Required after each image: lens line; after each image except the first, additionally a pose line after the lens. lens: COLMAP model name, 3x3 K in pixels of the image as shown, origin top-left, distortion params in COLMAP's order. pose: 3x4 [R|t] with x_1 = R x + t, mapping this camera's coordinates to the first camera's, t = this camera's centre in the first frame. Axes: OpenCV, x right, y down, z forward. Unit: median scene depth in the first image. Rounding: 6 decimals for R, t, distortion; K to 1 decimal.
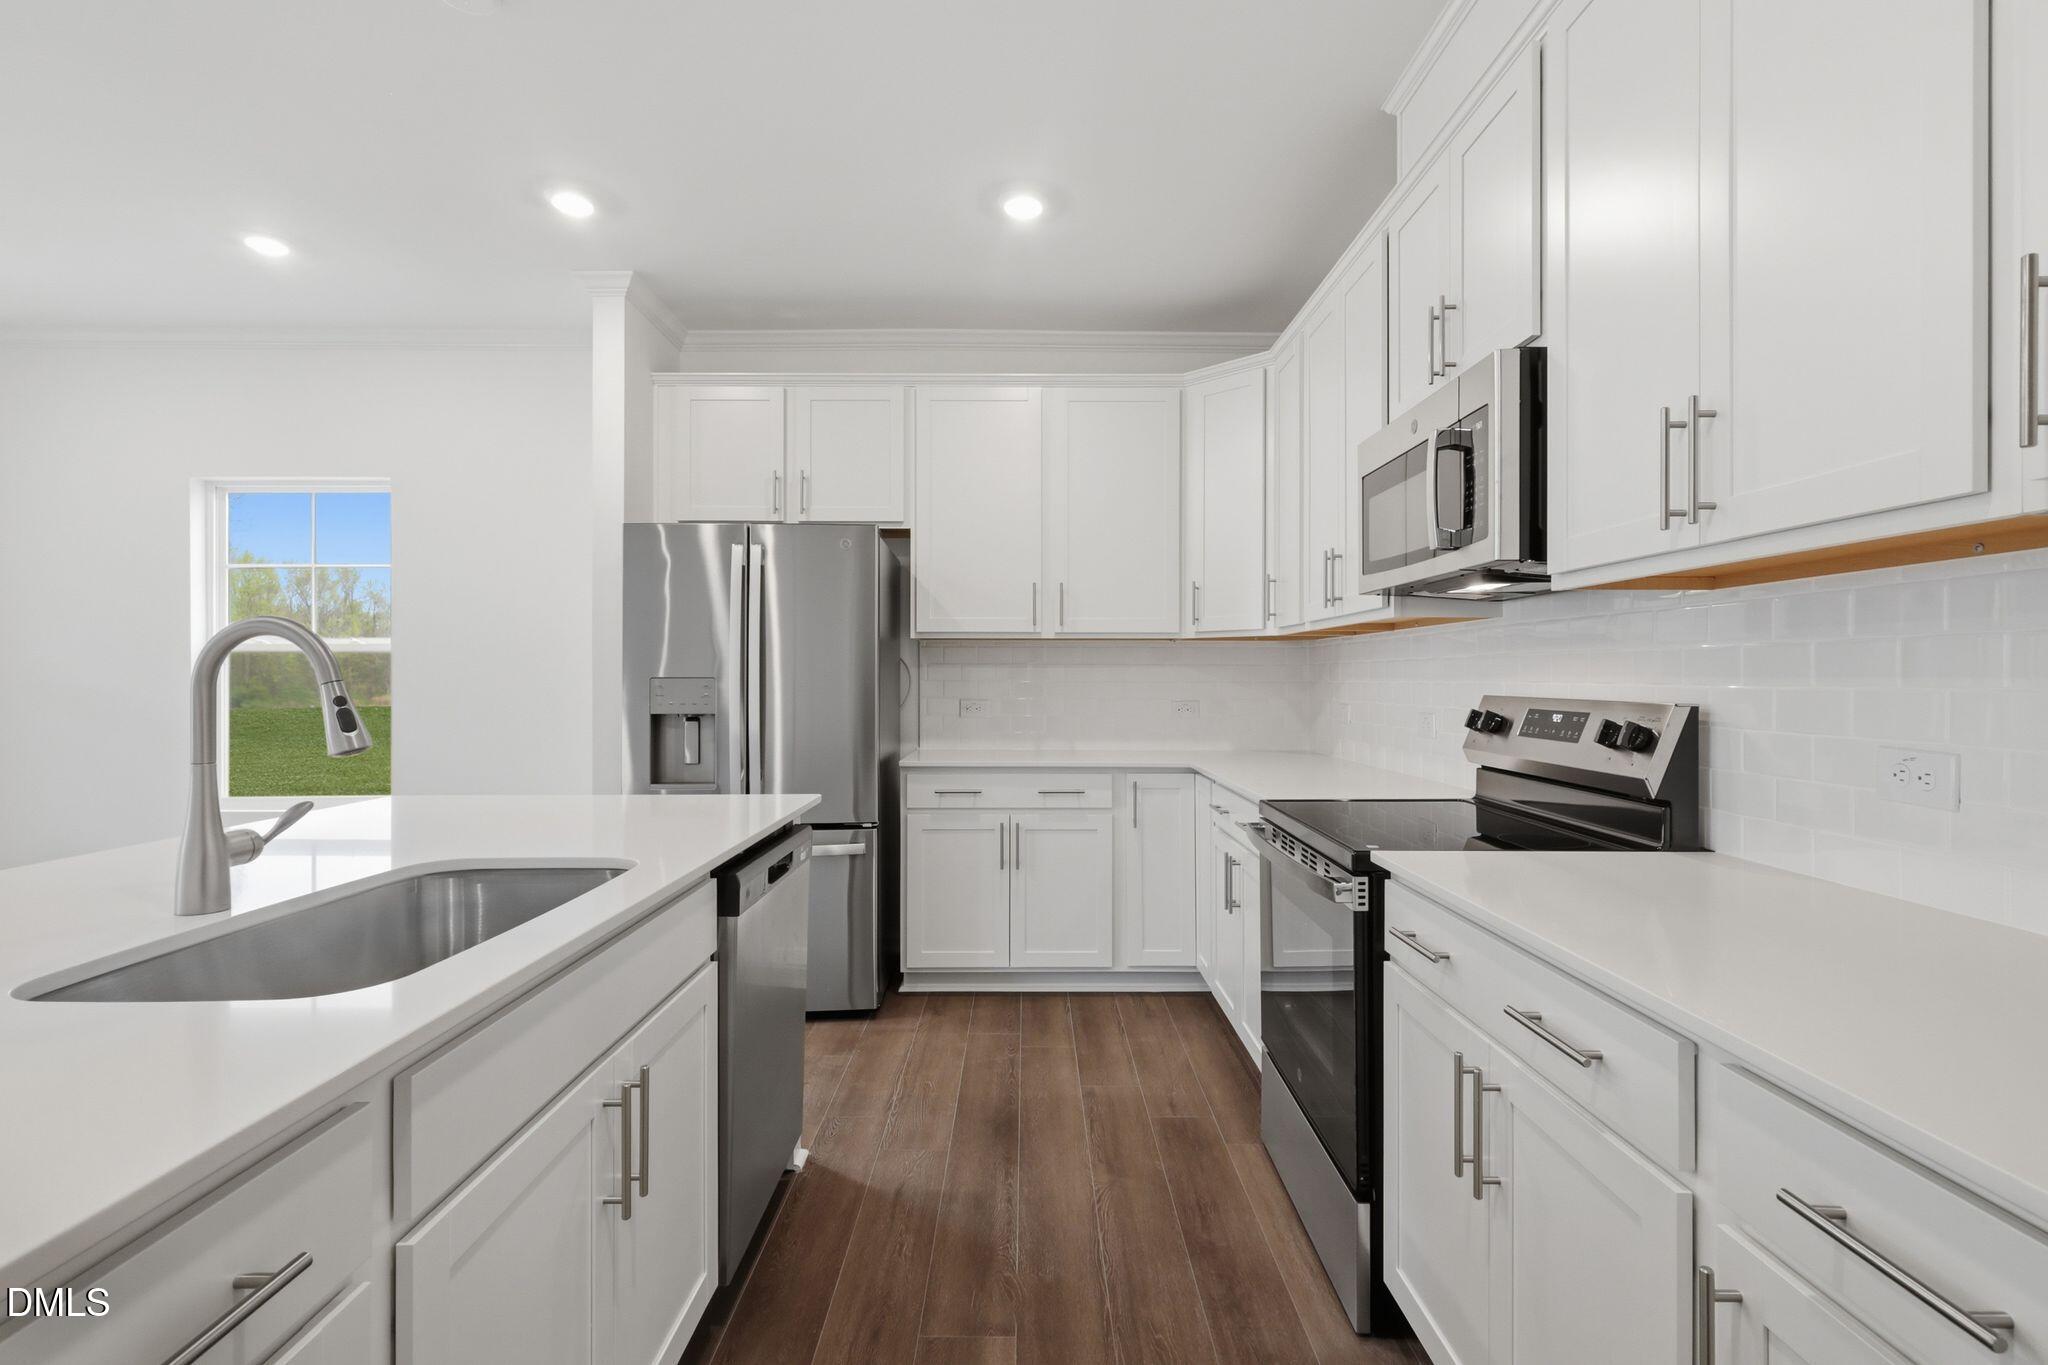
lens RADIAL K [[937.2, 0, 1012.2], [0, 937.2, 665.3], [0, 0, 1]] dist [0.002169, 0.000703]
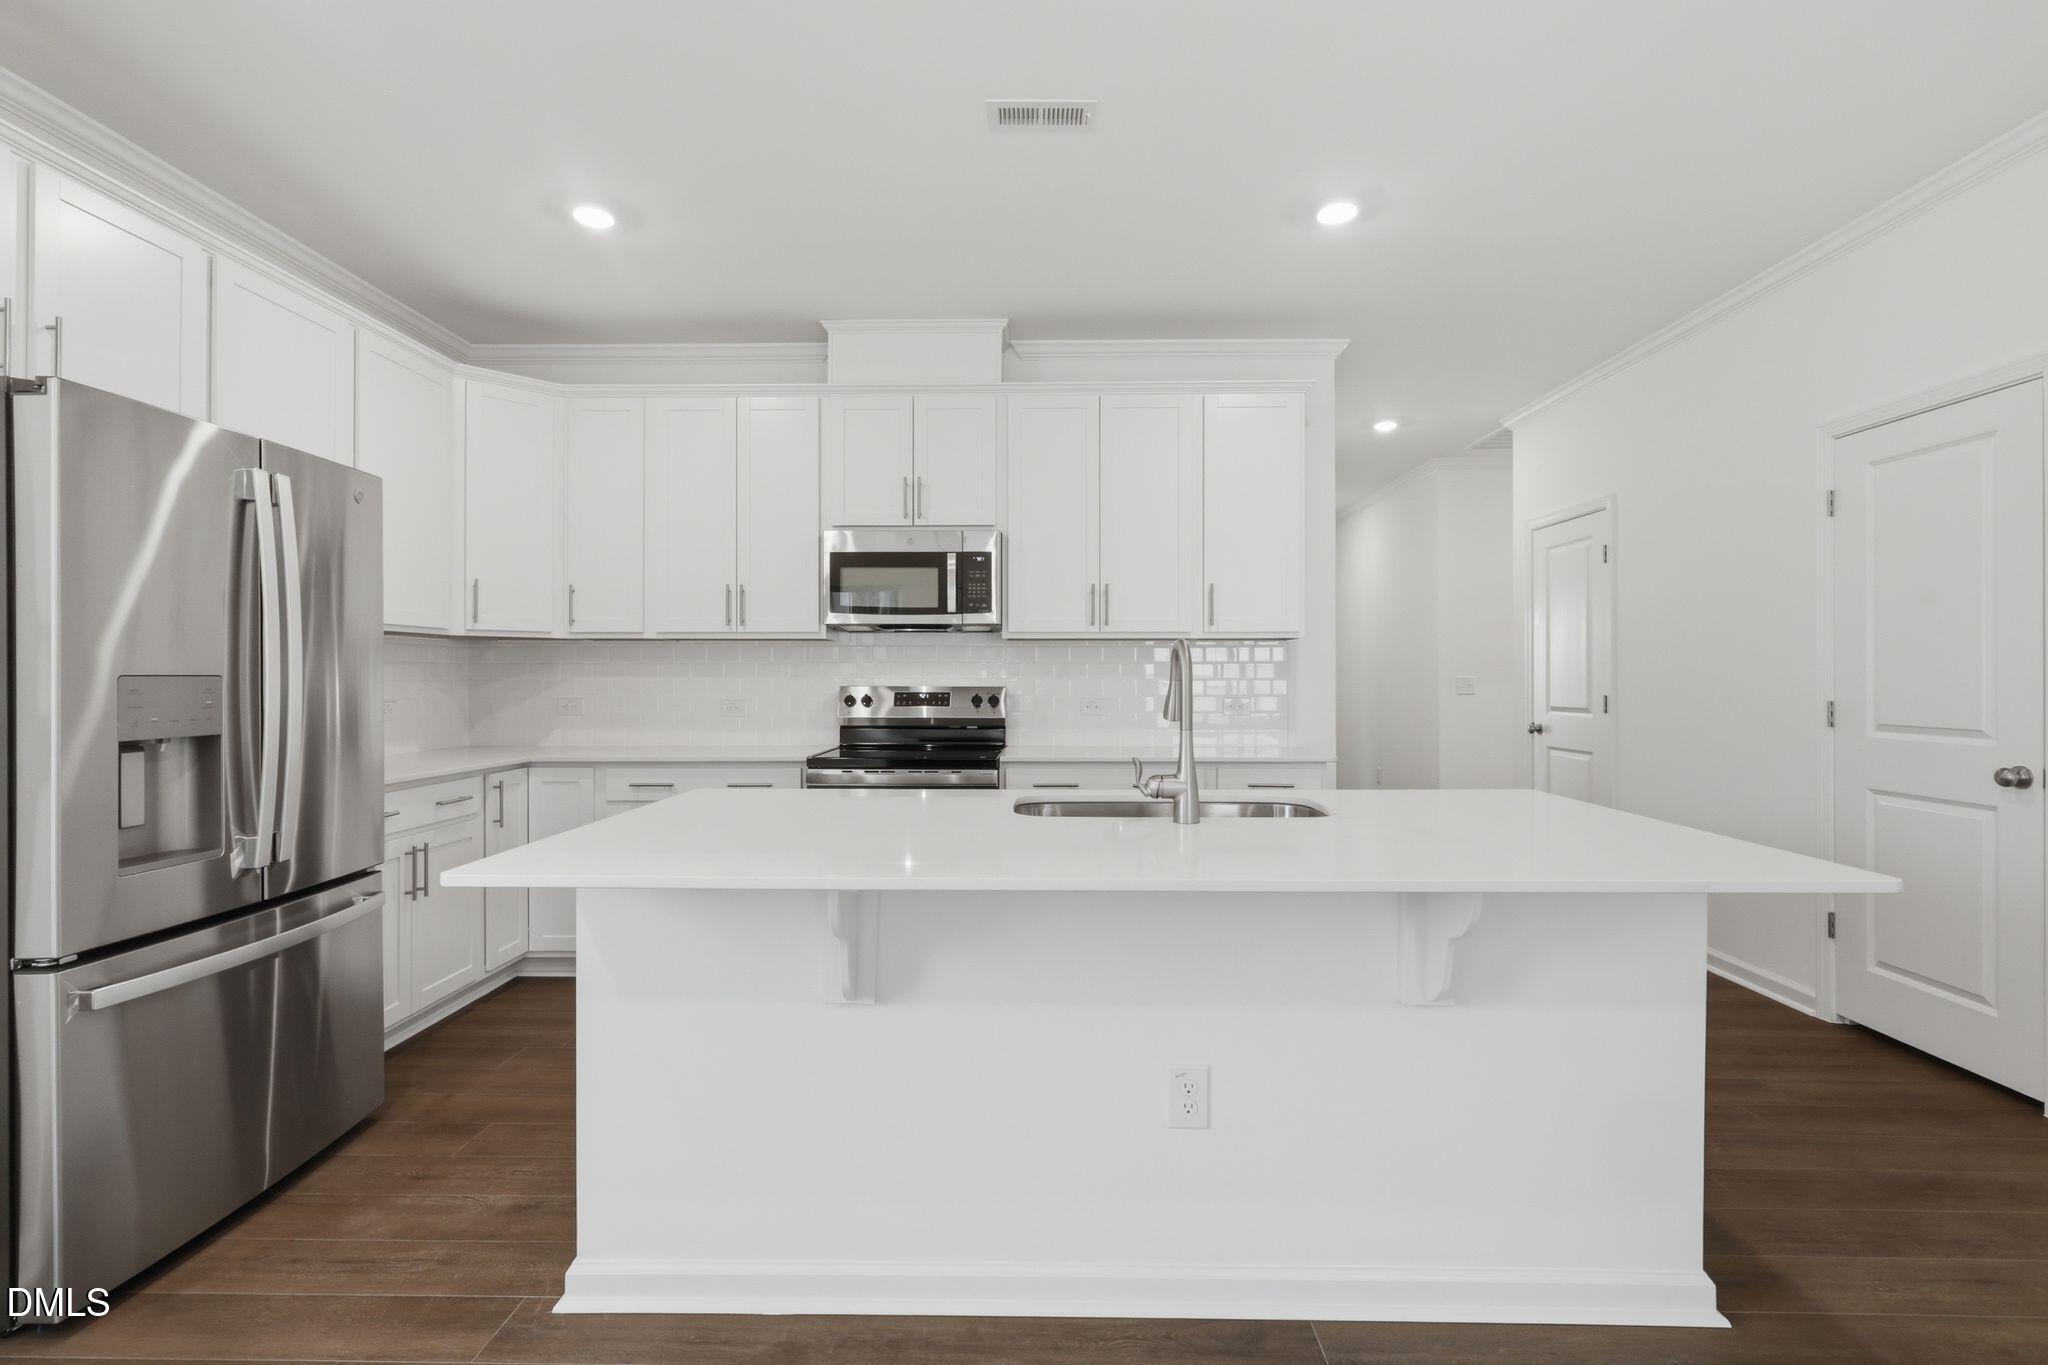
lens RADIAL K [[960.0, 0, 1024.3], [0, 960.0, 680.0], [0, 0, 1]] dist [0.003283, -0.000027]
pose [[0.026897, -0.005276, 0.999624, -0.847095], [-0.014858, 0.999873, 0.005677, 0.004518], [-0.999528, -0.015005, 0.026815, 0.417467]]
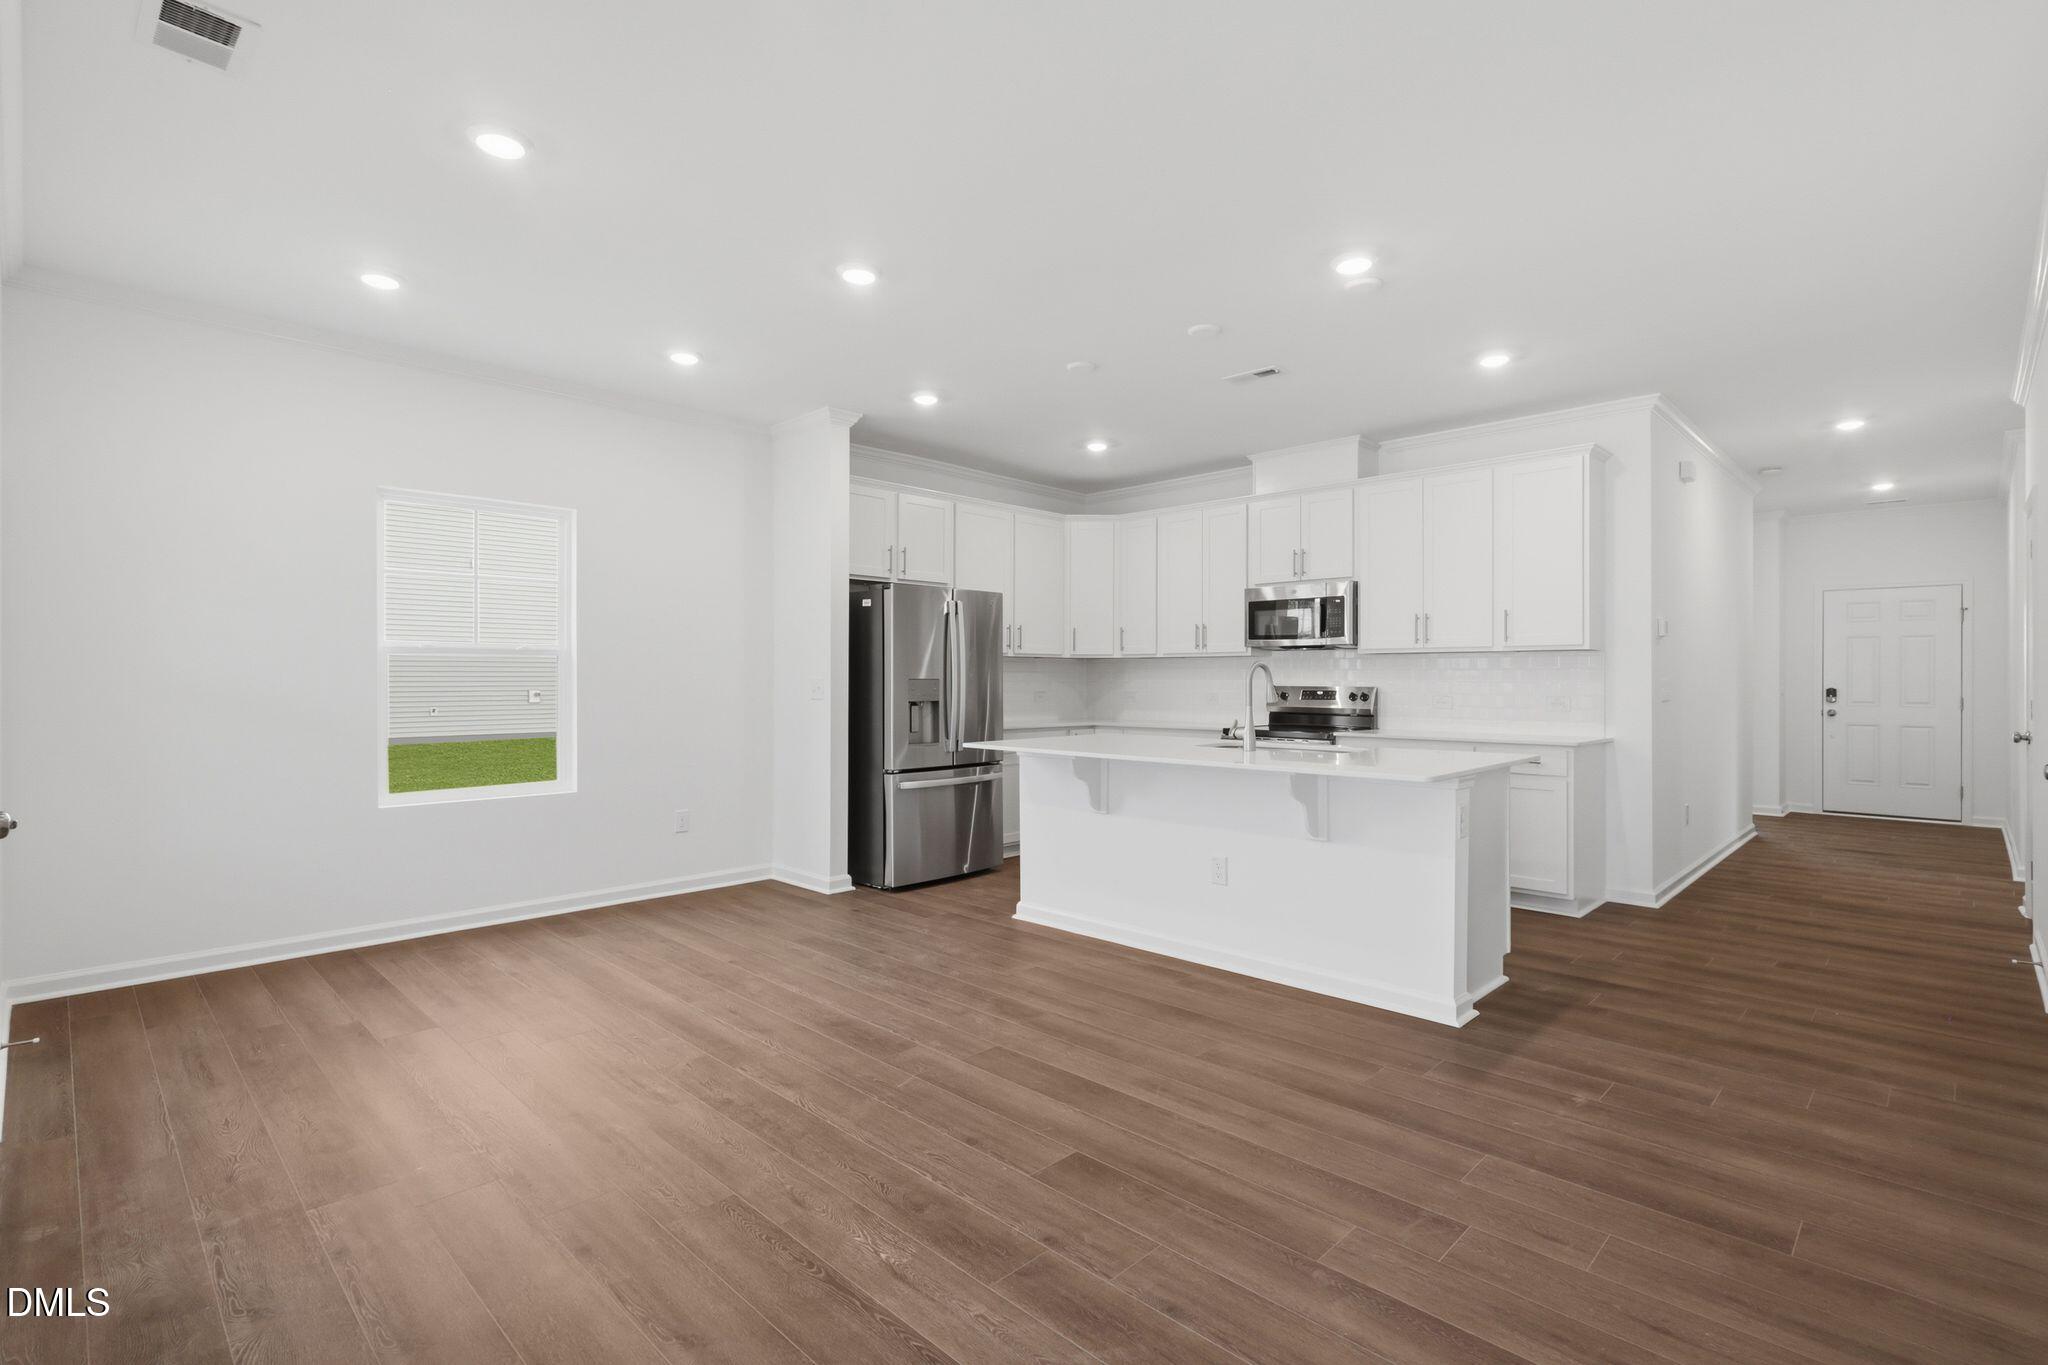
lens RADIAL K [[960.0, 0, 1024.1], [0, 960.0, 687.8], [0, 0, 1]] dist [0.003283, -0.000027]
pose [[0.705208, -0.007000, 0.708966, -1.288847], [-0.010101, 0.999751, 0.019919, -0.005962], [-0.708929, -0.021209, 0.704961, -0.278745]]
